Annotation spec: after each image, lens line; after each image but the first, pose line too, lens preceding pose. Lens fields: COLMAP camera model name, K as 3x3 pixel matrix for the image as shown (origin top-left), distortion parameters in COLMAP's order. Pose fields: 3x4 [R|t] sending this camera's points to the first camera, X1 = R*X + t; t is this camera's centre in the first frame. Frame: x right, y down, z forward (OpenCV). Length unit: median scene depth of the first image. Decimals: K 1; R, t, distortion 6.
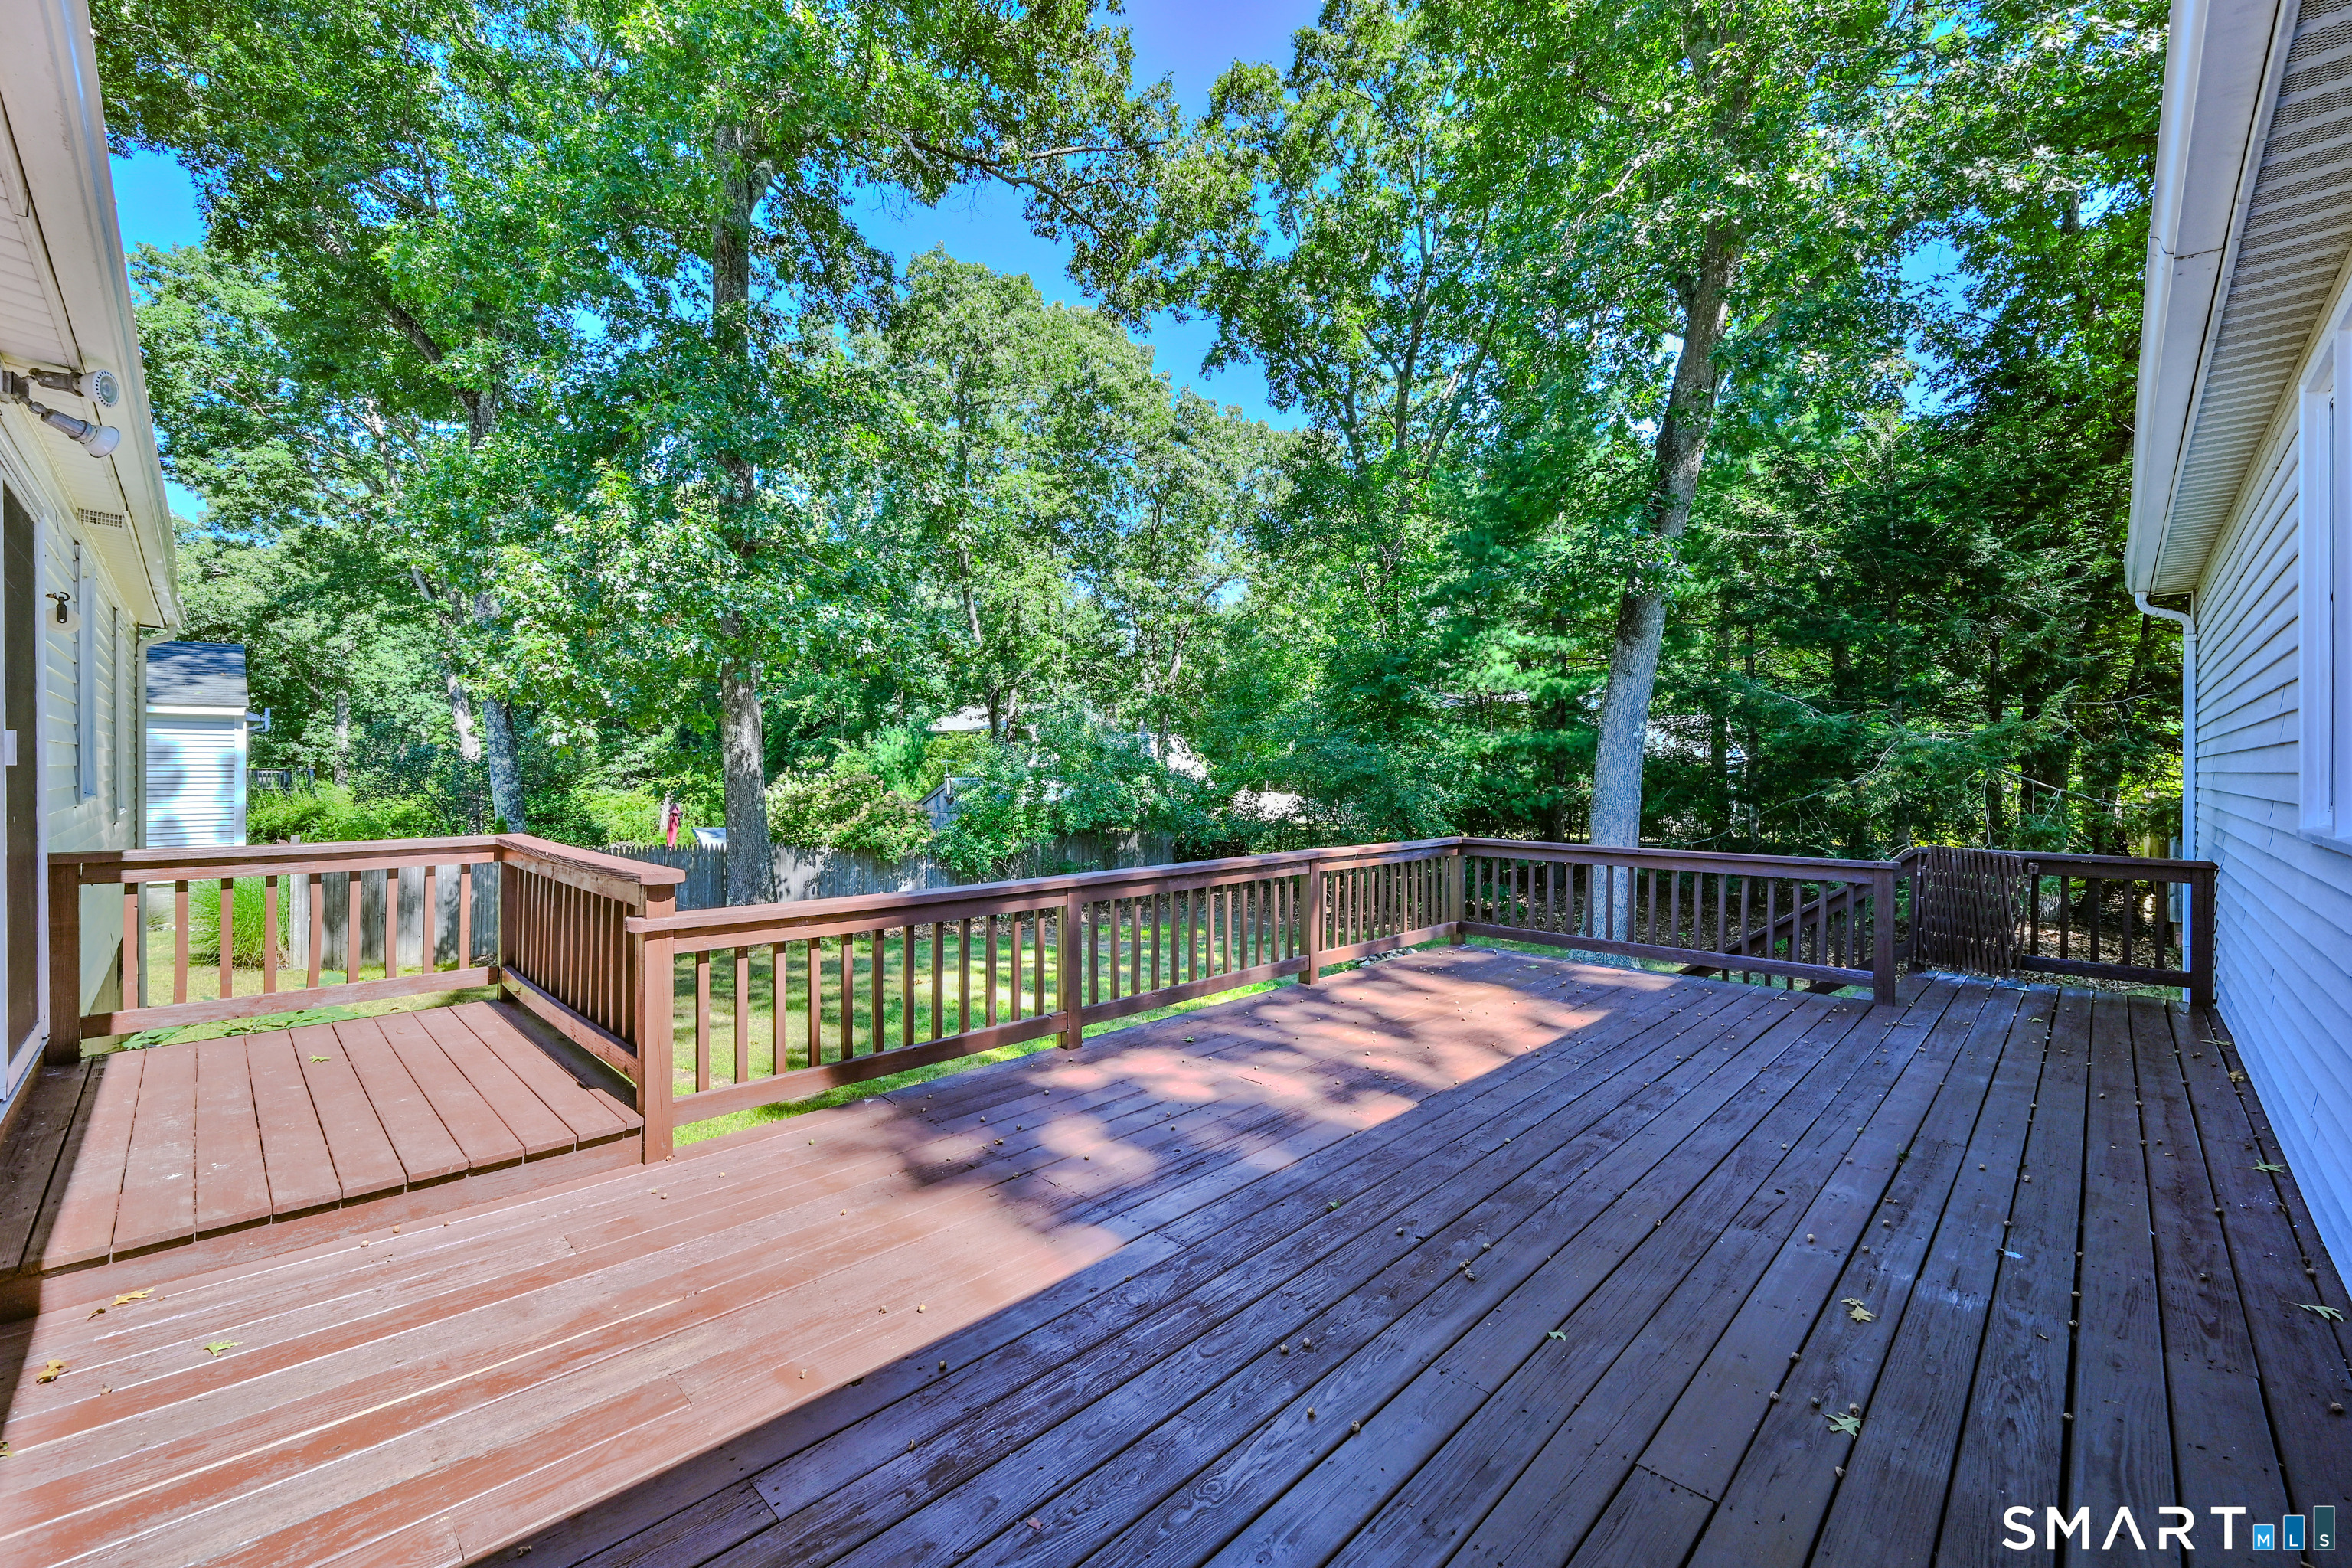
lens RADIAL K [[954.1, 0, 1176.0], [0, 954.1, 784.0], [0, 0, 1]] dist [0.001717, 0.000380]
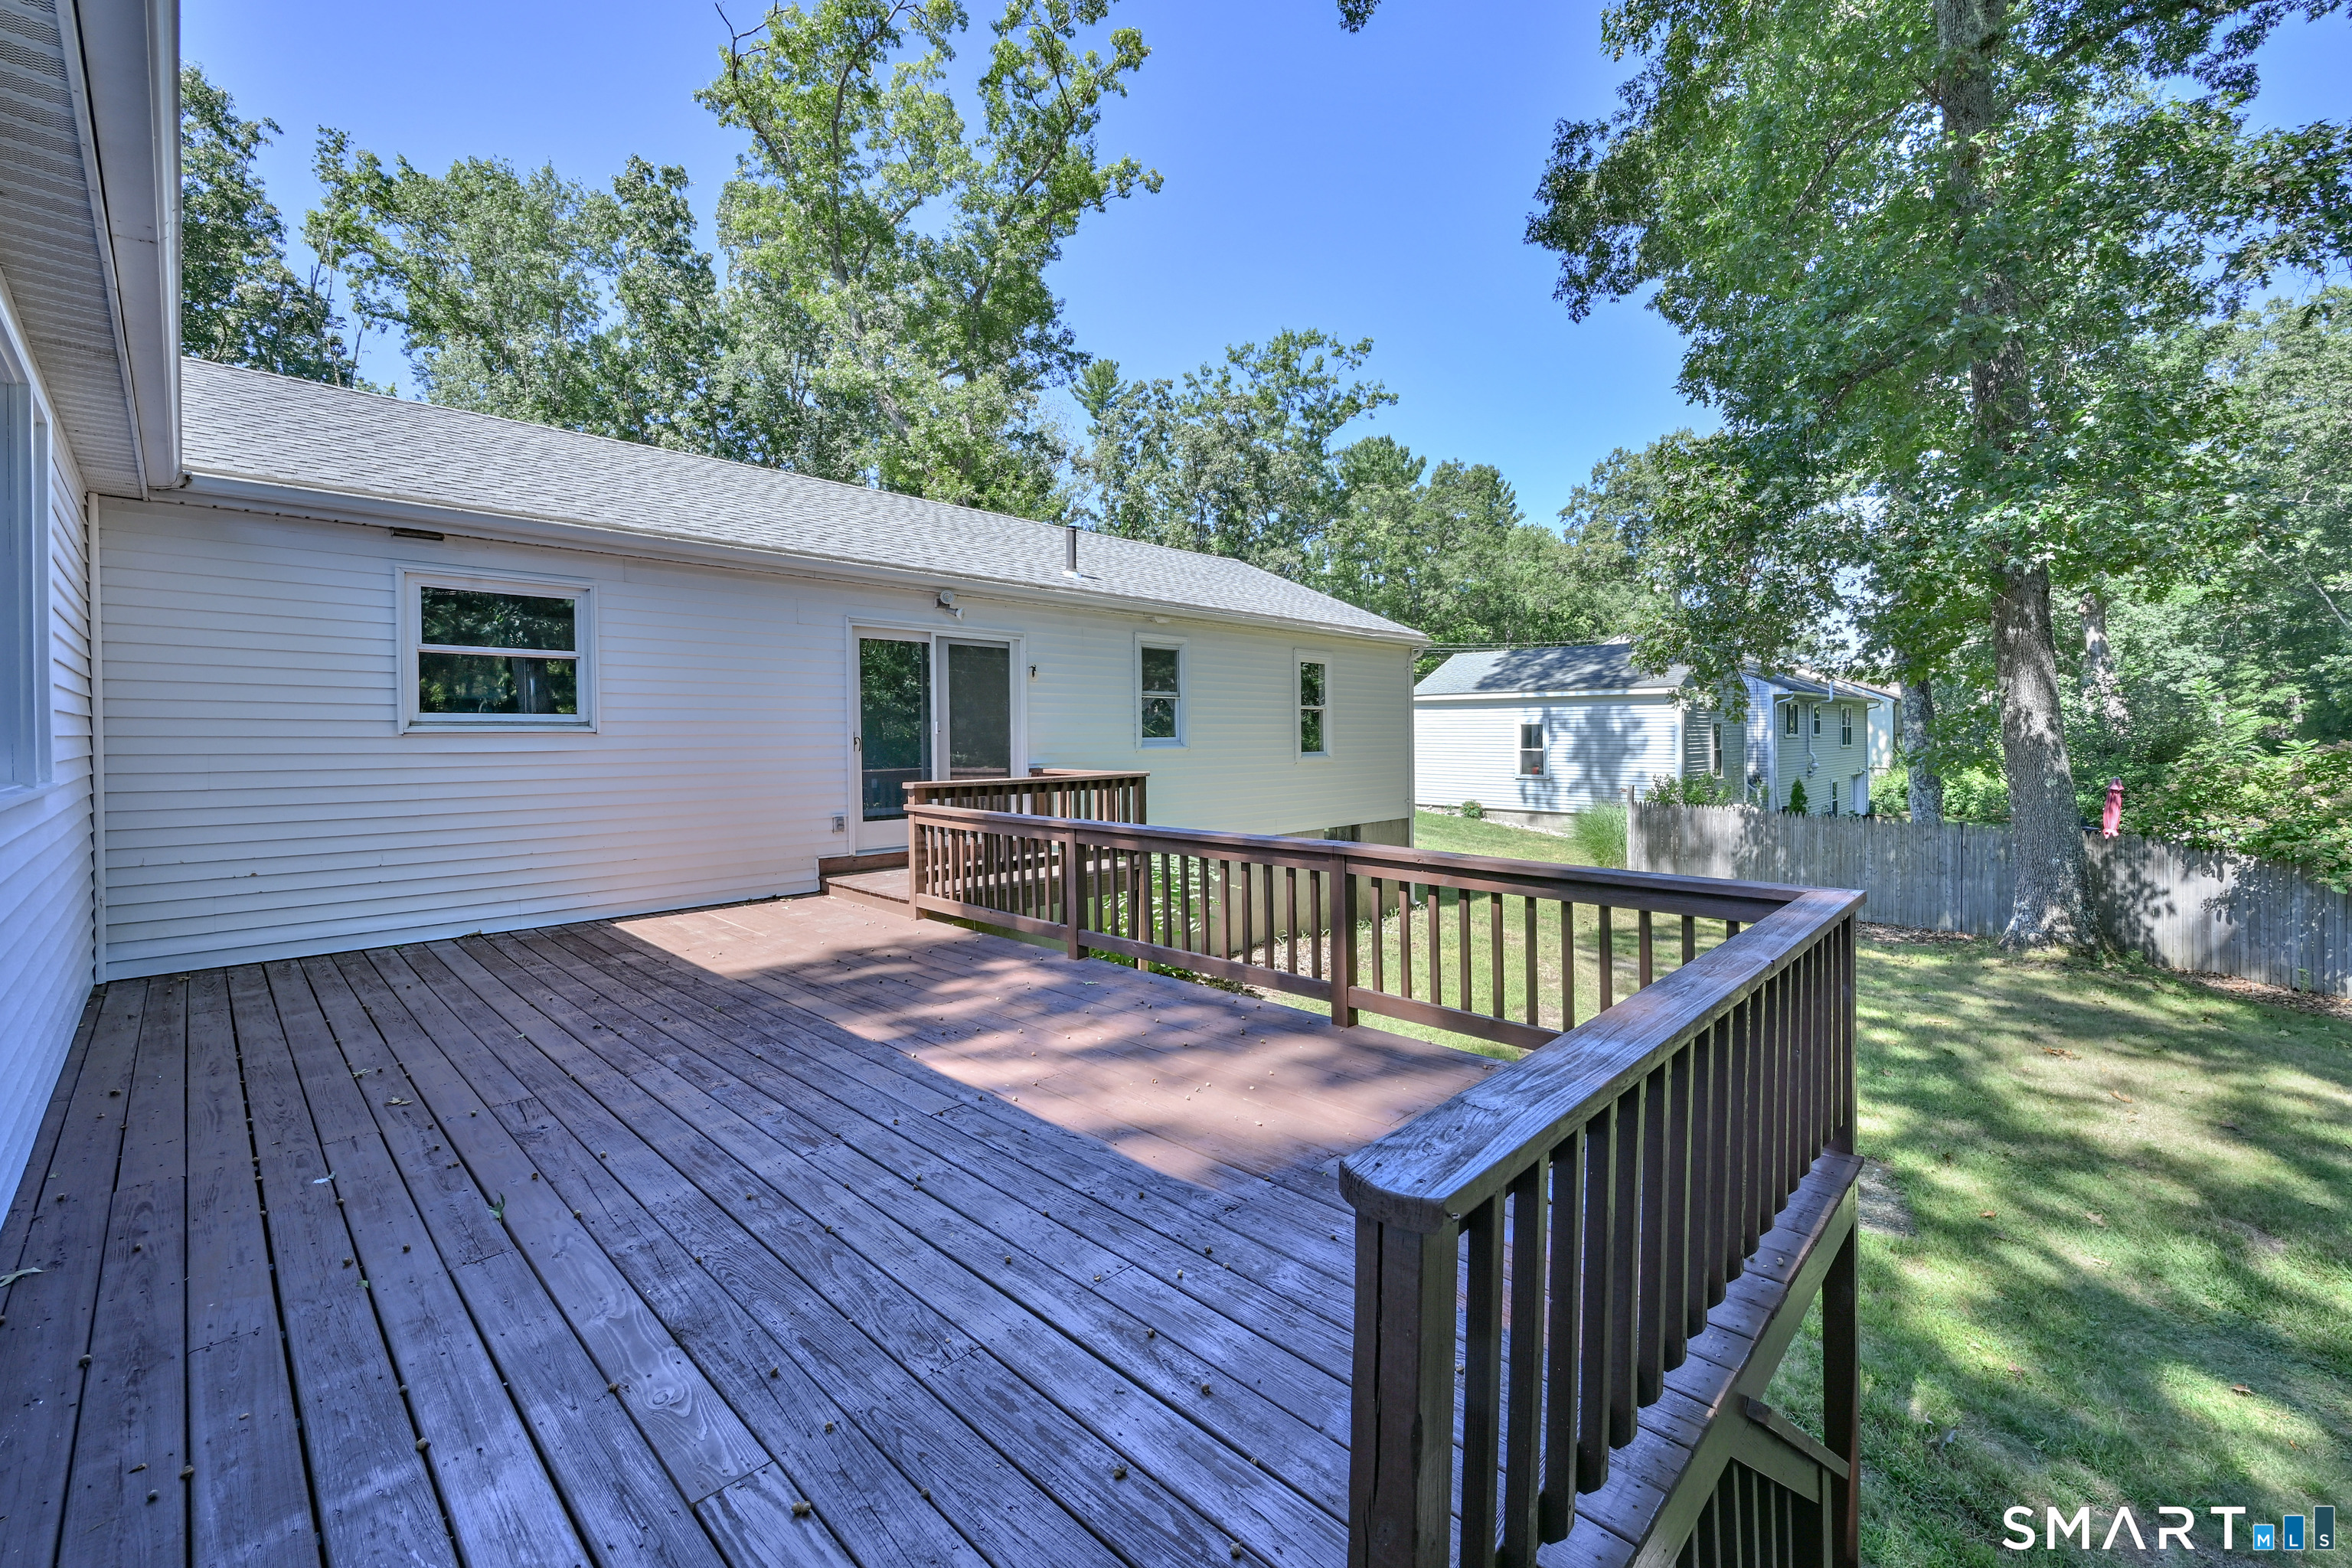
lens RADIAL K [[958.6, 0, 1194.1], [0, 958.6, 784.8], [0, 0, 1]] dist [0.001274, 0.000008]
pose [[0.011121, 0.049575, -0.998709, 1.333672], [-0.012448, 0.998700, 0.049435, -0.015223], [0.999861, 0.011882, 0.011723, 1.347191]]
